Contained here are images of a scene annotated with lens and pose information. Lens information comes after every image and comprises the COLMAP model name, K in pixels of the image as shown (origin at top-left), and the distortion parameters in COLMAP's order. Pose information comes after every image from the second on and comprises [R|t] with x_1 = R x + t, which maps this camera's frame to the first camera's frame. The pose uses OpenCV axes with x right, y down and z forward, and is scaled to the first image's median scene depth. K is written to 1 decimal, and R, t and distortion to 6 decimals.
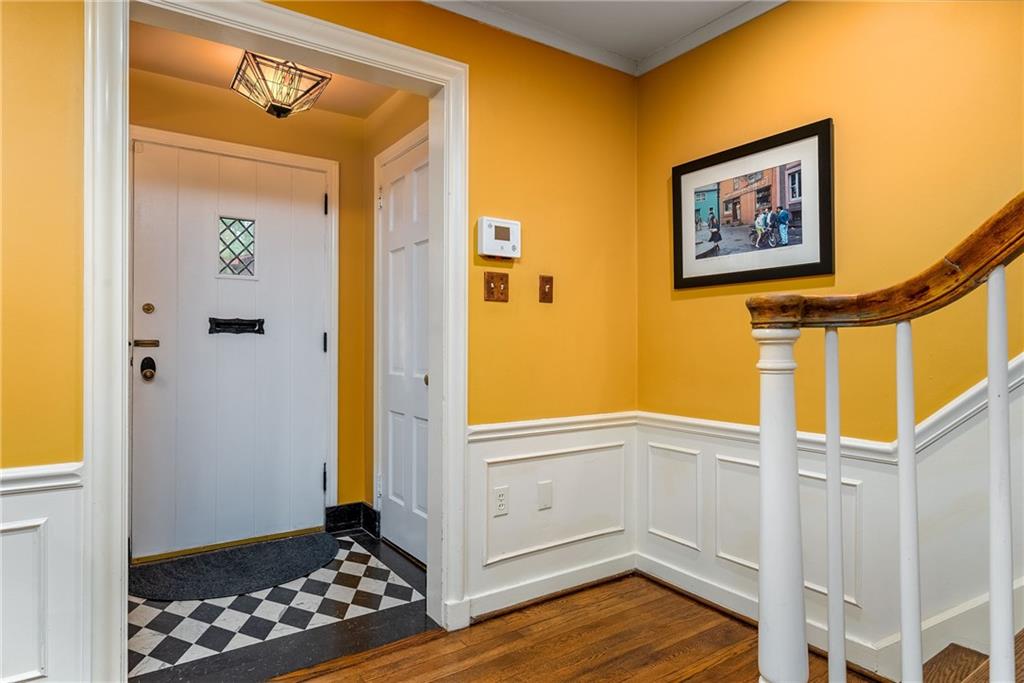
lens RADIAL K [[596.7, 0, 547.7], [0, 596.7, 337.7], [0, 0, 1]] dist [0.014016, 0.001694]
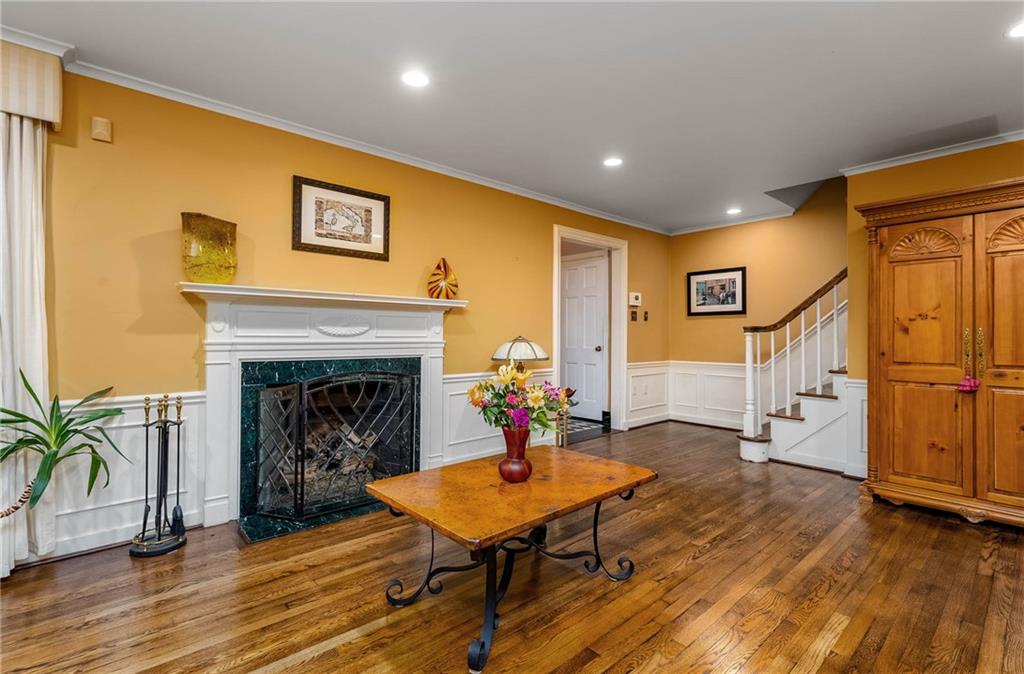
lens RADIAL K [[465.7, 0, 533.8], [0, 465.7, 334.2], [0, 0, 1]] dist [0.001646, -0.000060]
pose [[0.993692, 0.004671, 0.112043, -0.829397], [-0.005288, 0.999972, 0.005211, -0.005450], [-0.112016, -0.005771, 0.993690, -1.205087]]
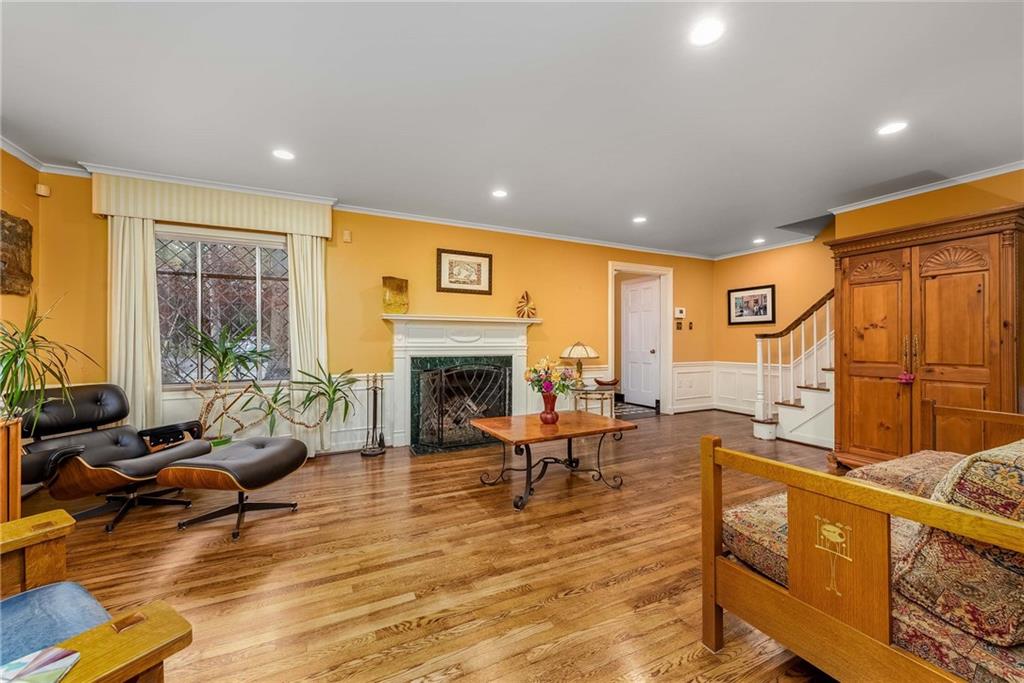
lens RADIAL K [[406.5, 0, 525.4], [0, 406.5, 341.8], [0, 0, 1]] dist [-0.000659, -0.000035]
pose [[0.986798, 0.001207, -0.161954, -0.625954], [0.000332, 0.999955, 0.009474, -0.010581], [0.161958, -0.009403, 0.986753, -1.674752]]
